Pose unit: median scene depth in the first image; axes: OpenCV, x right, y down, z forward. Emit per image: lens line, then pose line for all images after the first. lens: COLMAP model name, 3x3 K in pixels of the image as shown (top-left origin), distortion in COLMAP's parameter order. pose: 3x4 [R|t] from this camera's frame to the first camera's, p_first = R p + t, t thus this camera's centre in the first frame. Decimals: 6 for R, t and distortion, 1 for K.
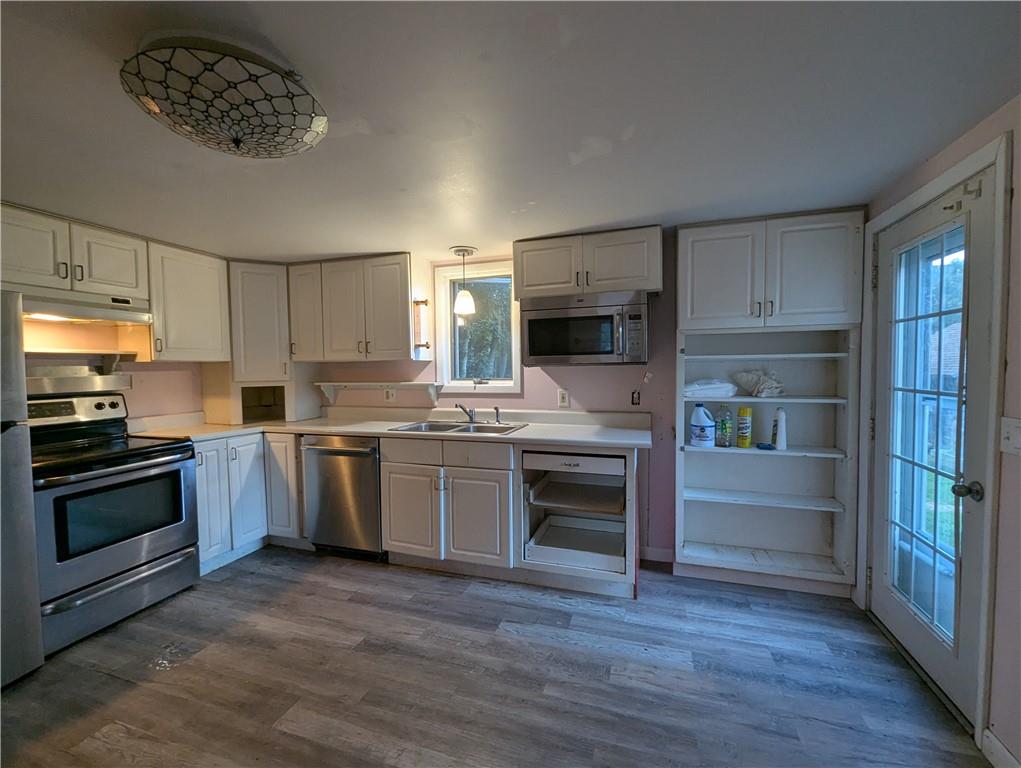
lens RADIAL K [[425.6, 0, 507.3], [0, 425.6, 381.0], [0, 0, 1]] dist [-0.001909, -0.000753]
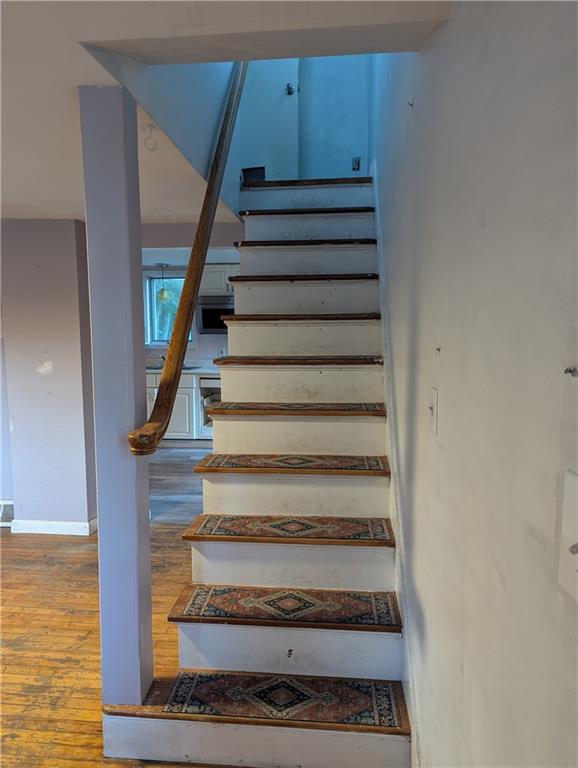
lens RADIAL K [[538.7, 0, 285.9], [0, 538.7, 389.7], [0, 0, 1]] dist [0.029639, -0.018895]
pose [[0.975050, -0.017220, 0.221318, -0.132099], [-0.001005, 0.996634, 0.081970, 0.014232], [-0.221984, -0.080147, 0.971751, -1.529869]]
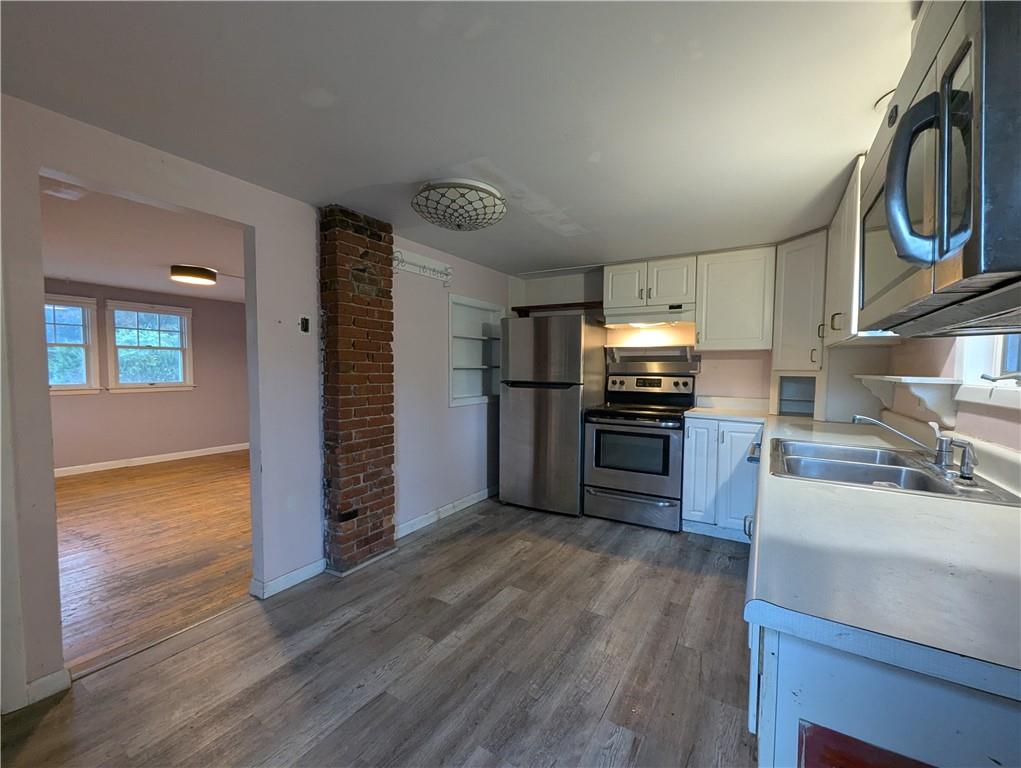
lens RADIAL K [[425.6, 0, 517.6], [0, 425.6, 387.7], [0, 0, 1]] dist [-0.001909, -0.000753]
pose [[-0.216022, 0.053300, -0.974933, 0.591062], [-0.038936, 0.997244, 0.063147, 0.003845], [0.975612, 0.051601, -0.213352, 0.875945]]
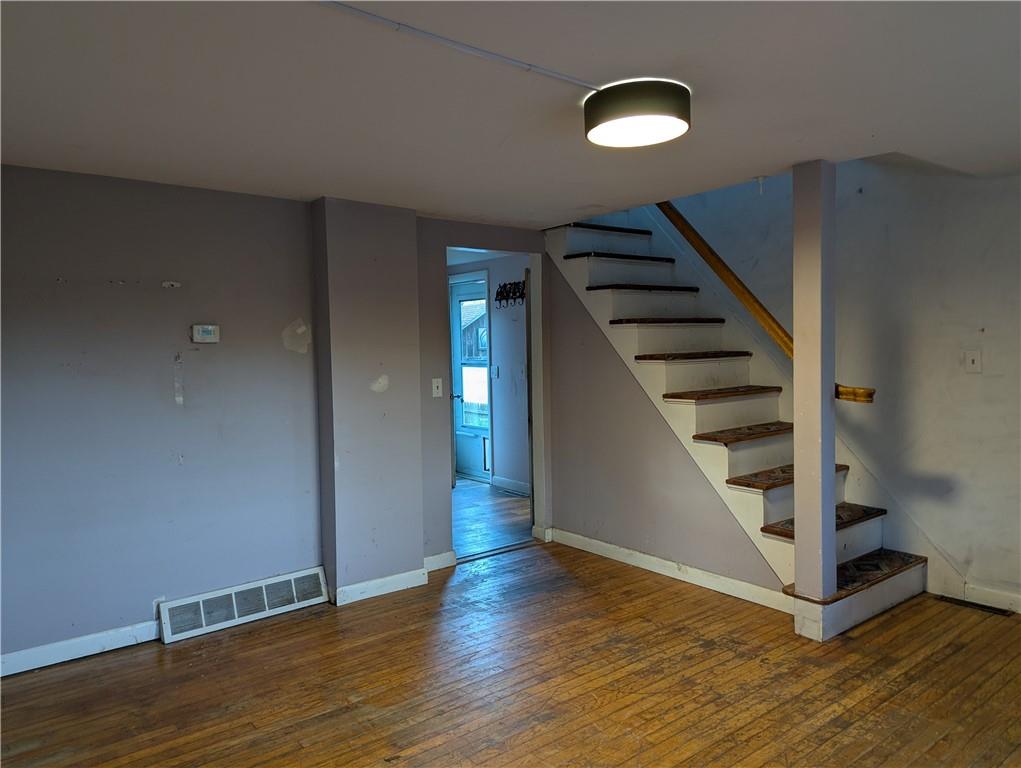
lens RADIAL K [[716.1, 0, 506.8], [0, 716.1, 377.1], [0, 0, 1]] dist [0.029639, -0.018895]
pose [[0.564020, -0.040197, 0.824782, -1.627641], [0.044367, 0.998847, 0.018340, 0.045130], [-0.824568, 0.026249, 0.565153, -1.066934]]
